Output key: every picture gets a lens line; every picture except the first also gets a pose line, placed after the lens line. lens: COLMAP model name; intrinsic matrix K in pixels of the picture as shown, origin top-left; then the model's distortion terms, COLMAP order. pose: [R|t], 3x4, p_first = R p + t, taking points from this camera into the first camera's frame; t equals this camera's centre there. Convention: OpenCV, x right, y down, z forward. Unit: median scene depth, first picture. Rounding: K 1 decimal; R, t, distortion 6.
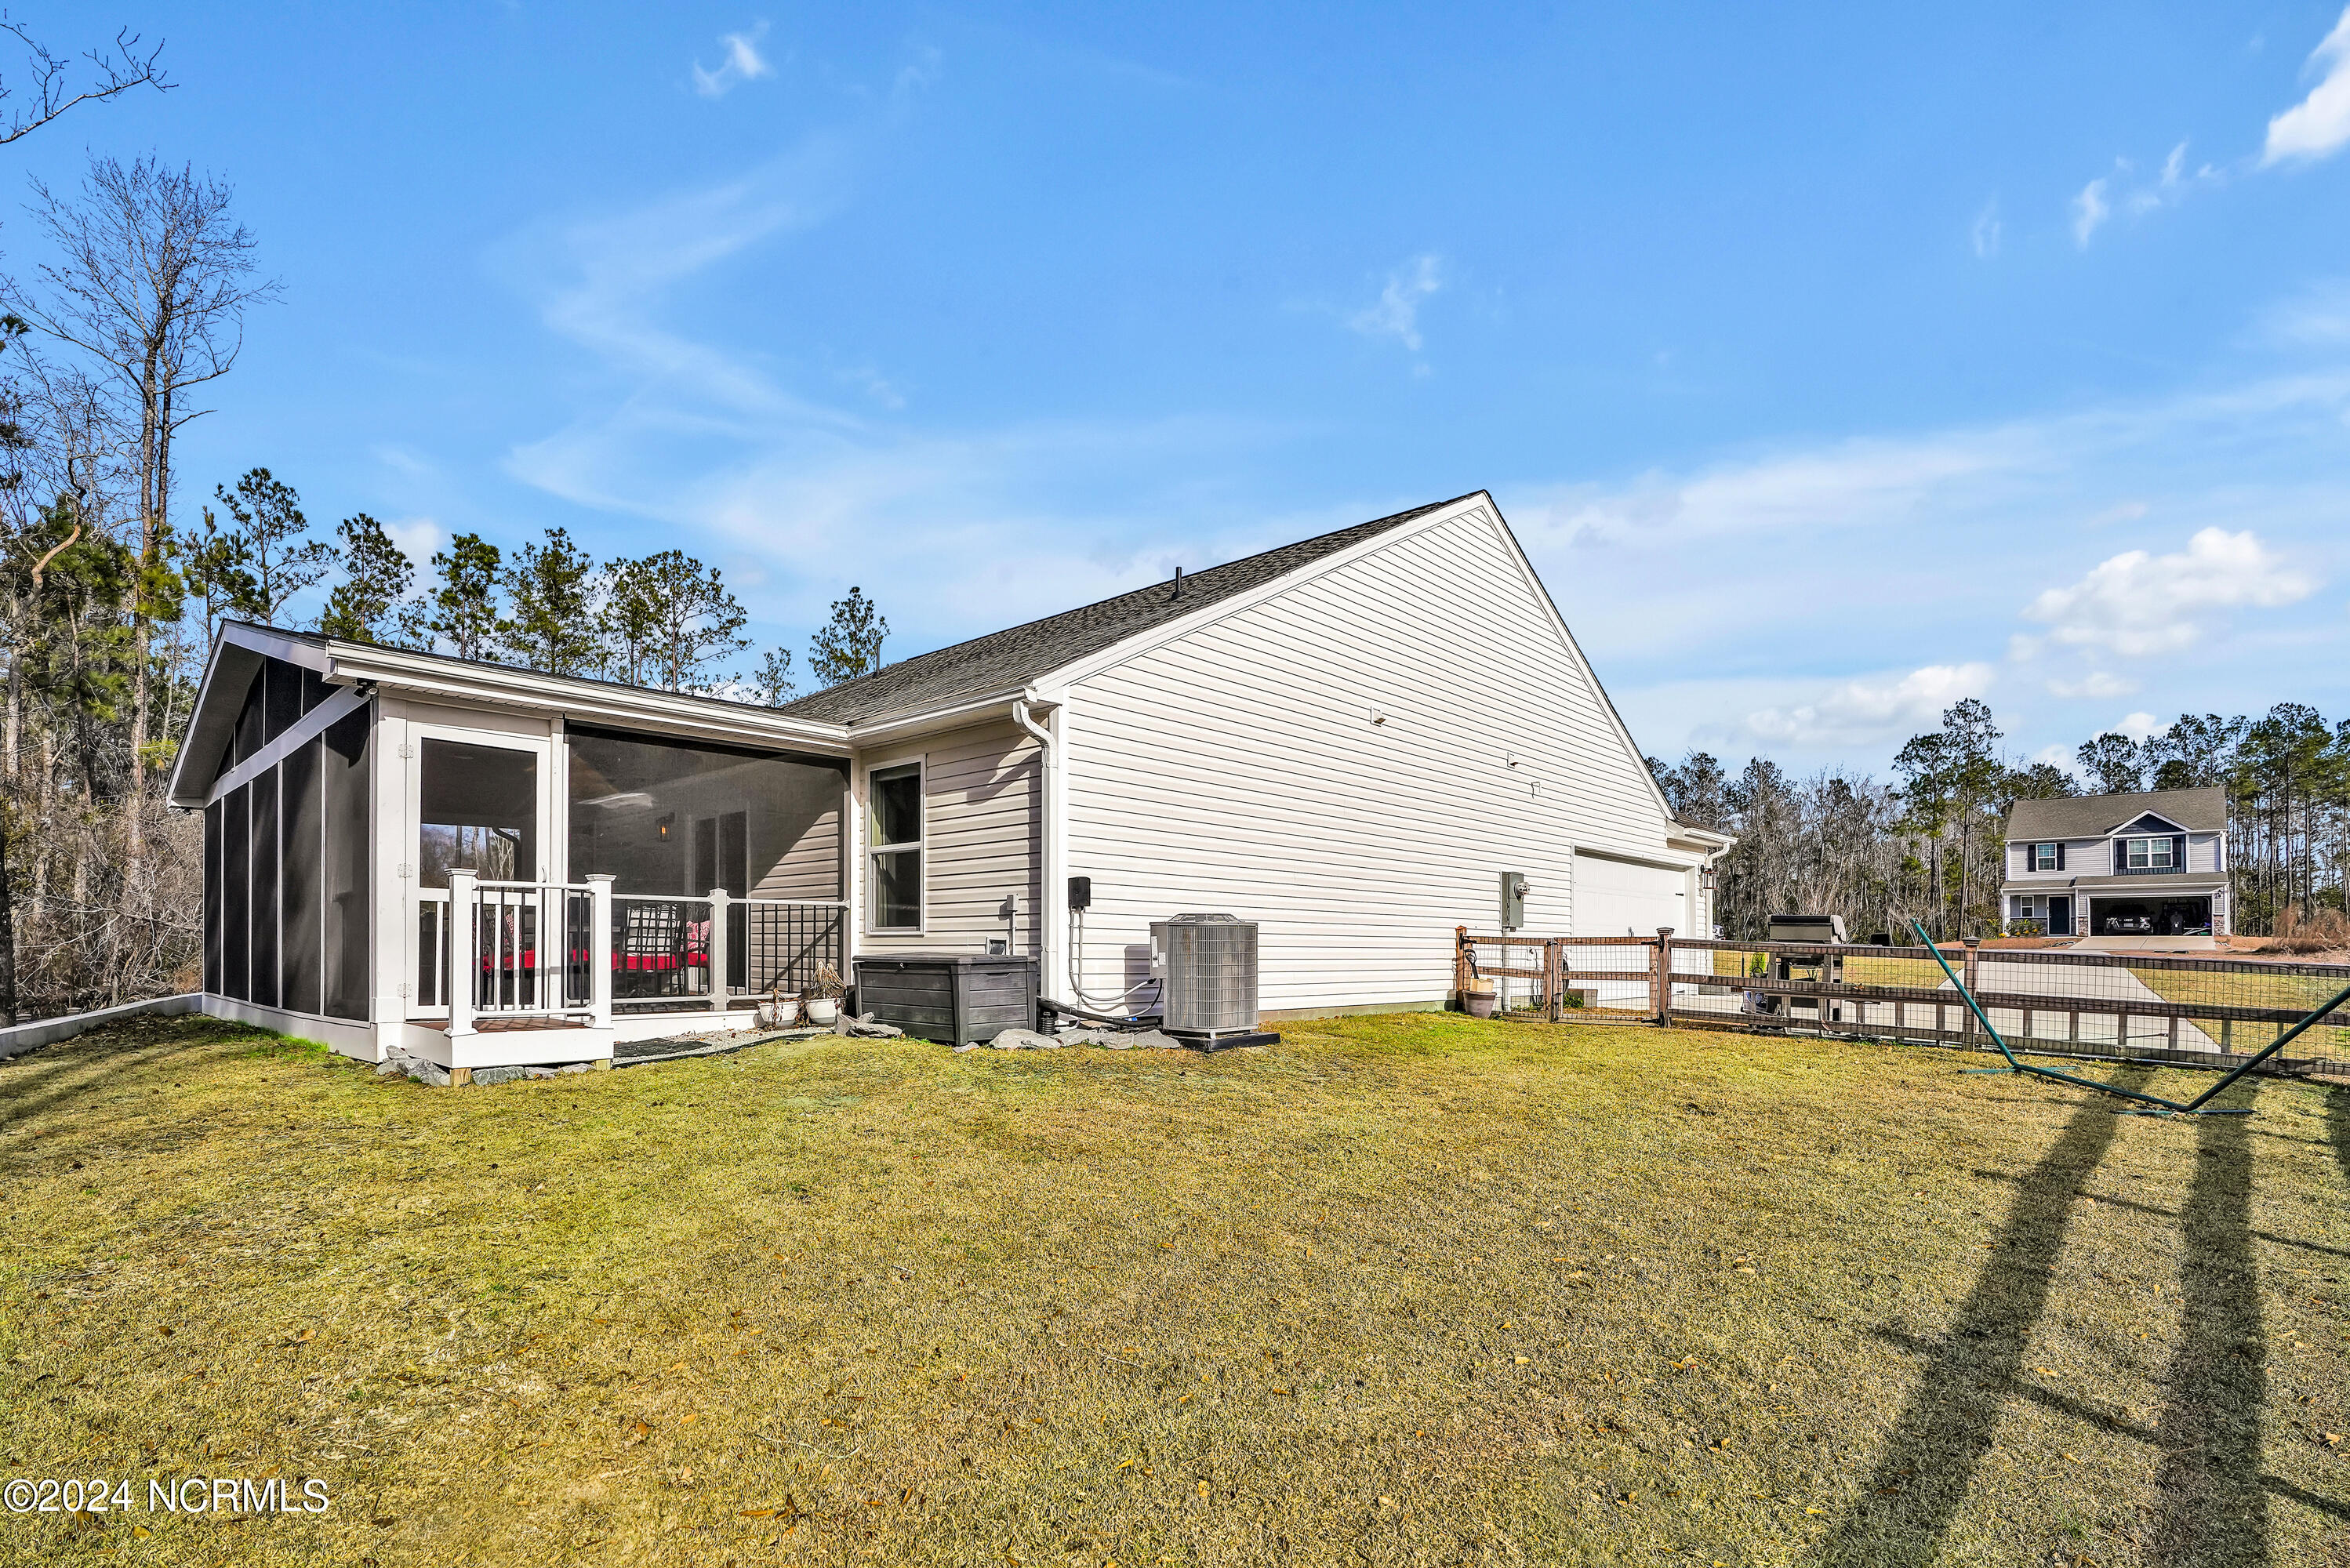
lens RADIAL K [[1106.3, 0, 1173.3], [0, 1106.3, 920.6], [0, 0, 1]] dist [-0.017875, -0.000165]
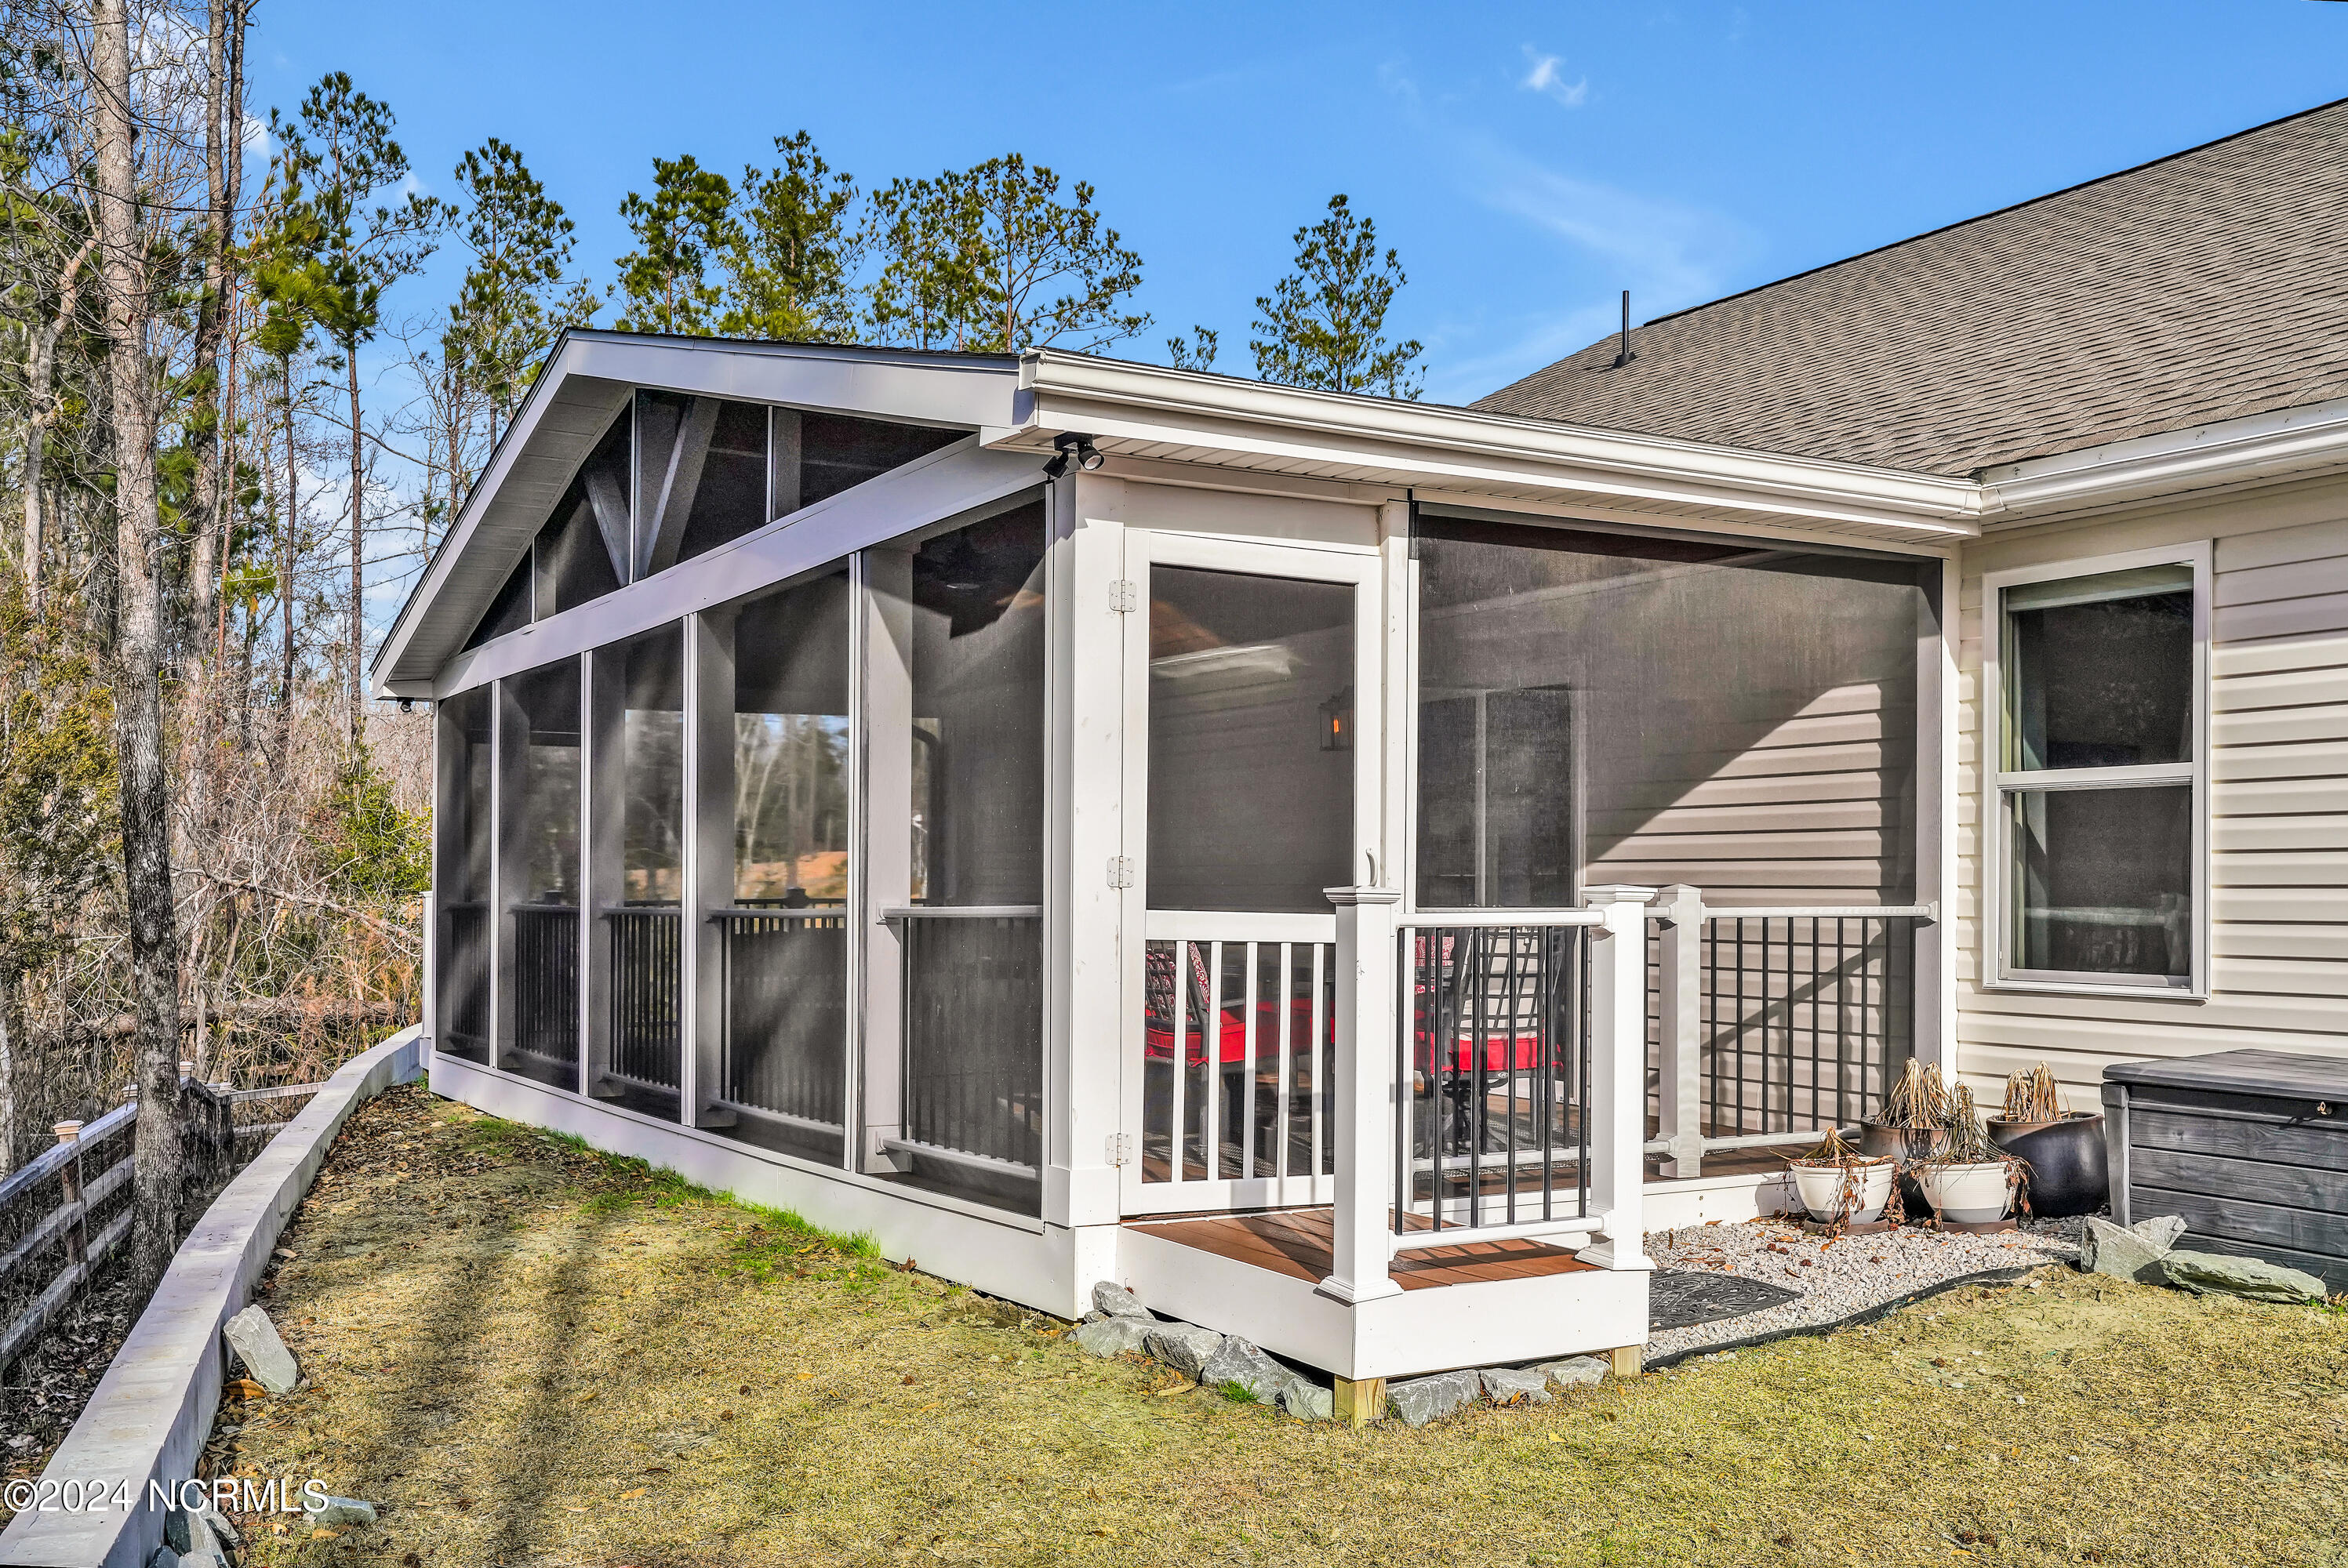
lens RADIAL K [[2181.3, 0, 1174.0], [0, 2181.3, 784.0], [0, 0, 1]] dist [-0.012758, 0.107346]
pose [[0.957408, -0.015005, -0.288347, -0.101601], [0.008266, 0.999664, -0.024576, -0.013789], [0.288619, 0.021146, 0.957210, 0.043174]]
